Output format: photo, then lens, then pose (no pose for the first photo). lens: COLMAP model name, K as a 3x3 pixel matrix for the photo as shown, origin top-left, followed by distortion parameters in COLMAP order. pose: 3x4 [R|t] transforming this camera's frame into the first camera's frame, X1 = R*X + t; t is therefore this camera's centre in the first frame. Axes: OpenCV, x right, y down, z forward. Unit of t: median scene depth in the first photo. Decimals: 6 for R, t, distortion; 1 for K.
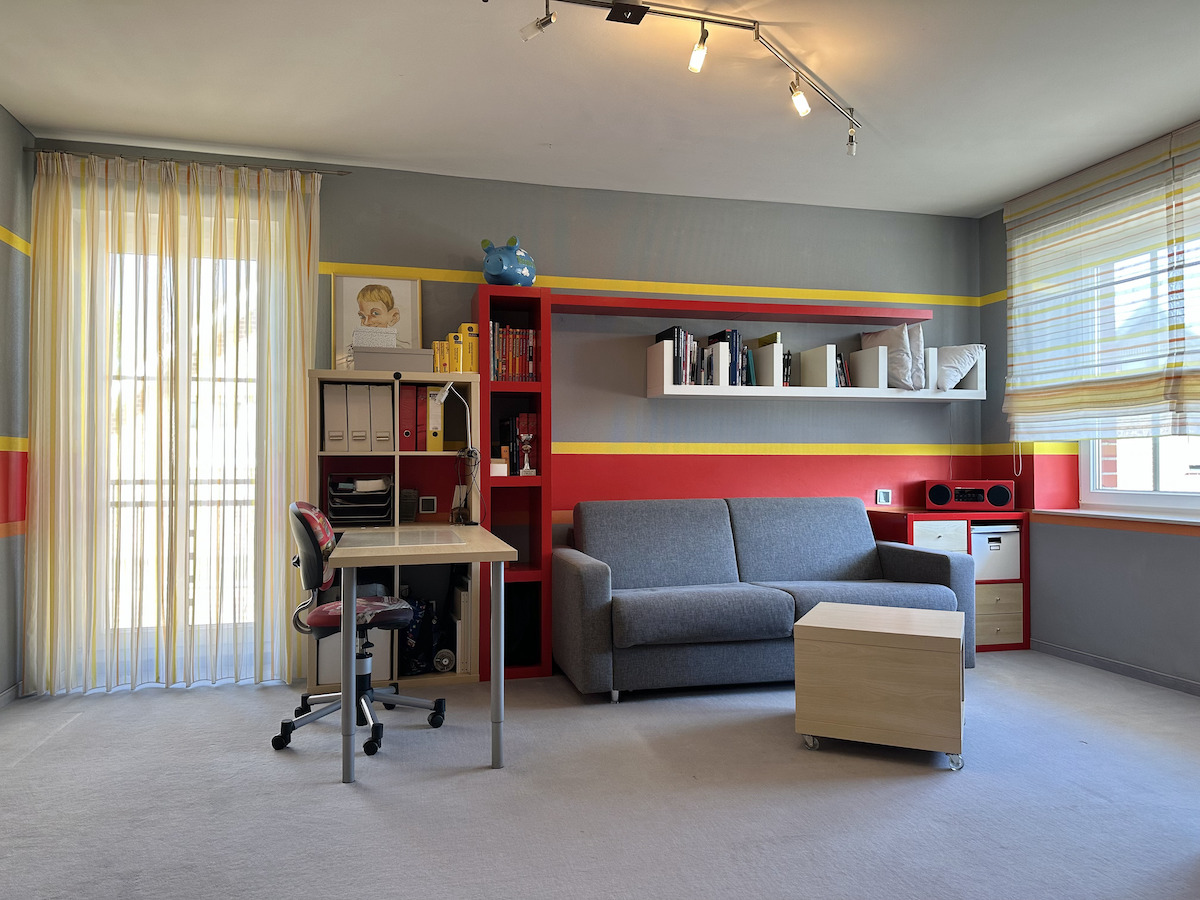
lens RADIAL K [[817.3, 0, 600.0], [0, 817.3, 450.0], [0, 0, 1]] dist [-0.002585, -0.002130]
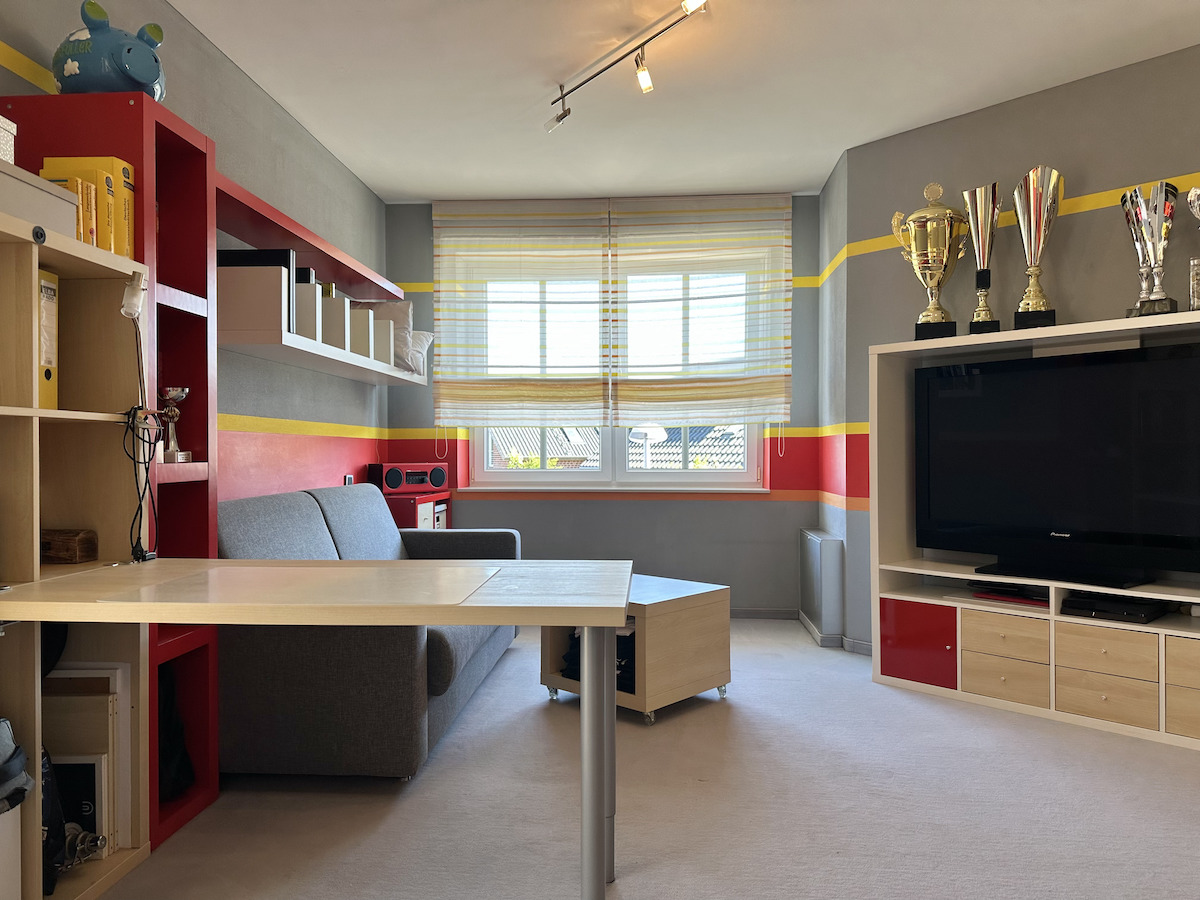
lens RADIAL K [[837.8, 0, 581.1], [0, 837.8, 448.3], [0, 0, 1]] dist [0.123529, -0.165276]
pose [[0.303515, 0.005425, 0.952811, -0.572386], [-0.018836, 0.999823, 0.000307, 0.016817], [-0.952641, -0.018040, 0.303563, 0.563634]]
